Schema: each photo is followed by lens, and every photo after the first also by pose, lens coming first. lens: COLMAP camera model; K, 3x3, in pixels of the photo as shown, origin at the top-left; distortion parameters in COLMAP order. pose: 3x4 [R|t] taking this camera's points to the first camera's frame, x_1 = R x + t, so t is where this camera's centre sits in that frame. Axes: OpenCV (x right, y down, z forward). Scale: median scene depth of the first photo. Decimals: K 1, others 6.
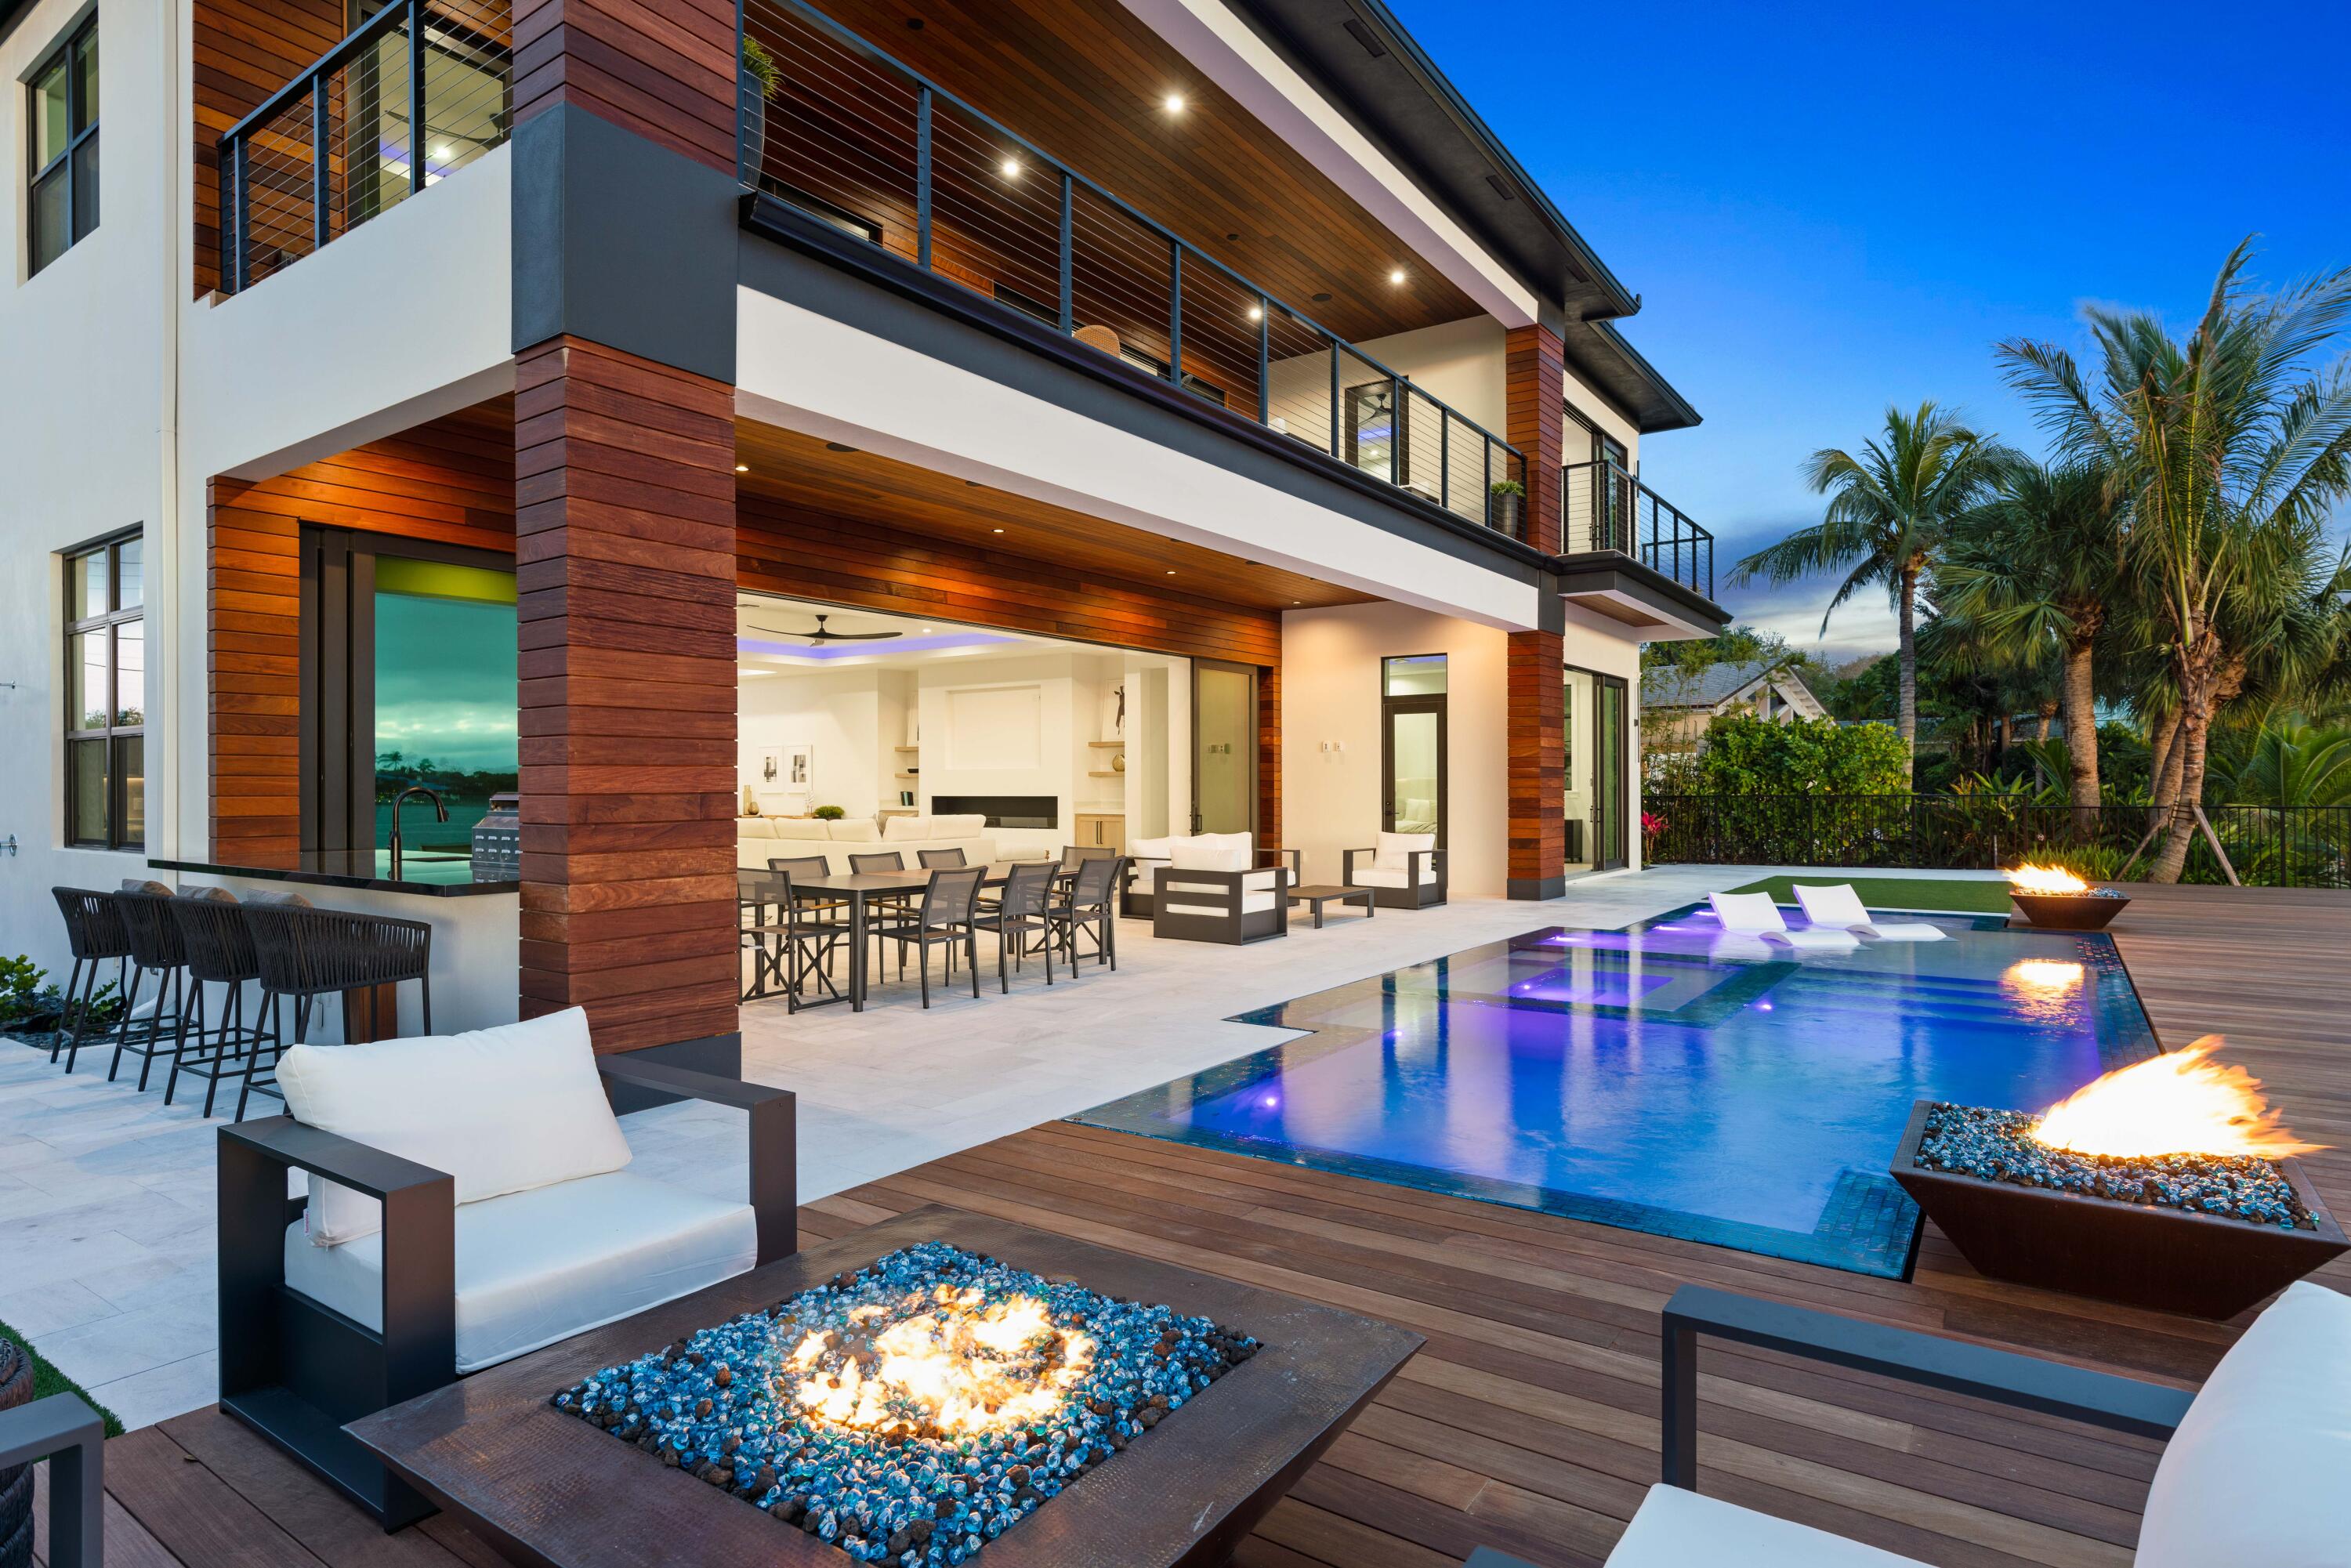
lens RADIAL K [[1247.3, 0, 1139.3], [0, 1247.3, 787.6], [0, 0, 1]] dist [-0.004208, 0.000893]
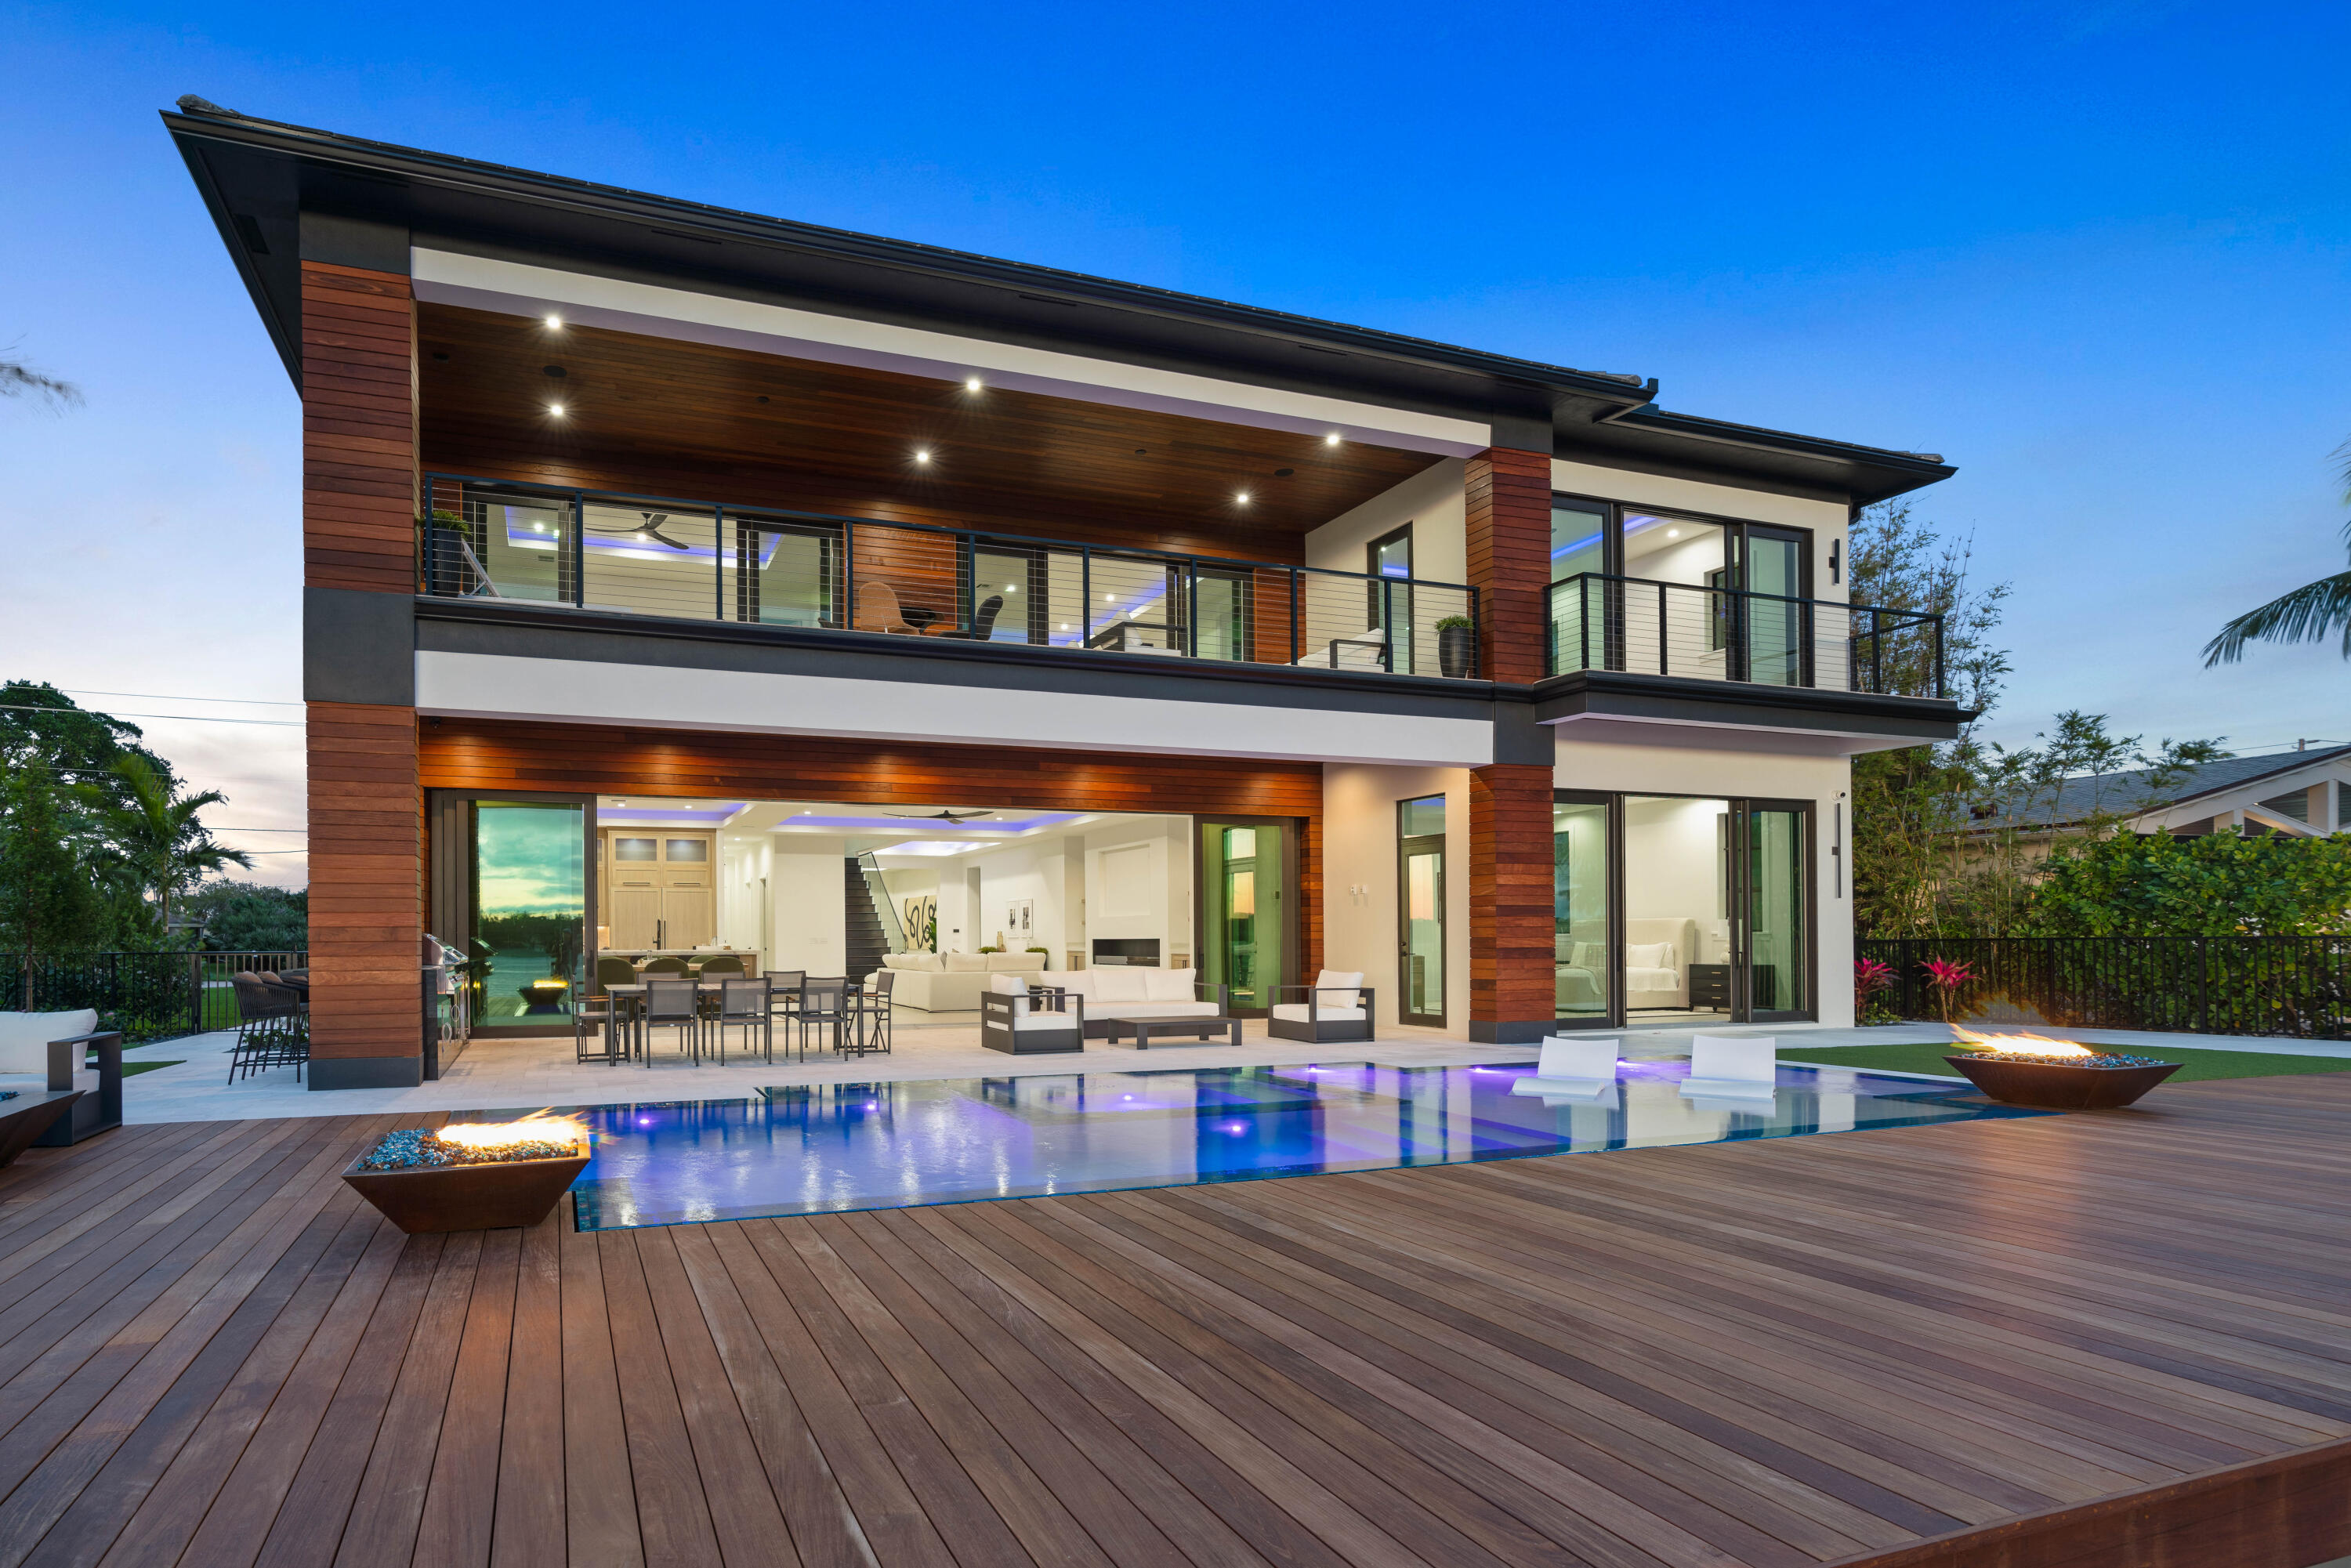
lens RADIAL K [[1147.7, 0, 978.3], [0, 1147.7, 924.4], [0, 0, 1]] dist [-0.013049, -0.000156]
pose [[0.812183, -0.009557, -0.583325, 0.518079], [0.001768, 0.999902, -0.013920, 0.010060], [0.583401, 0.010274, 0.812120, 0.043306]]
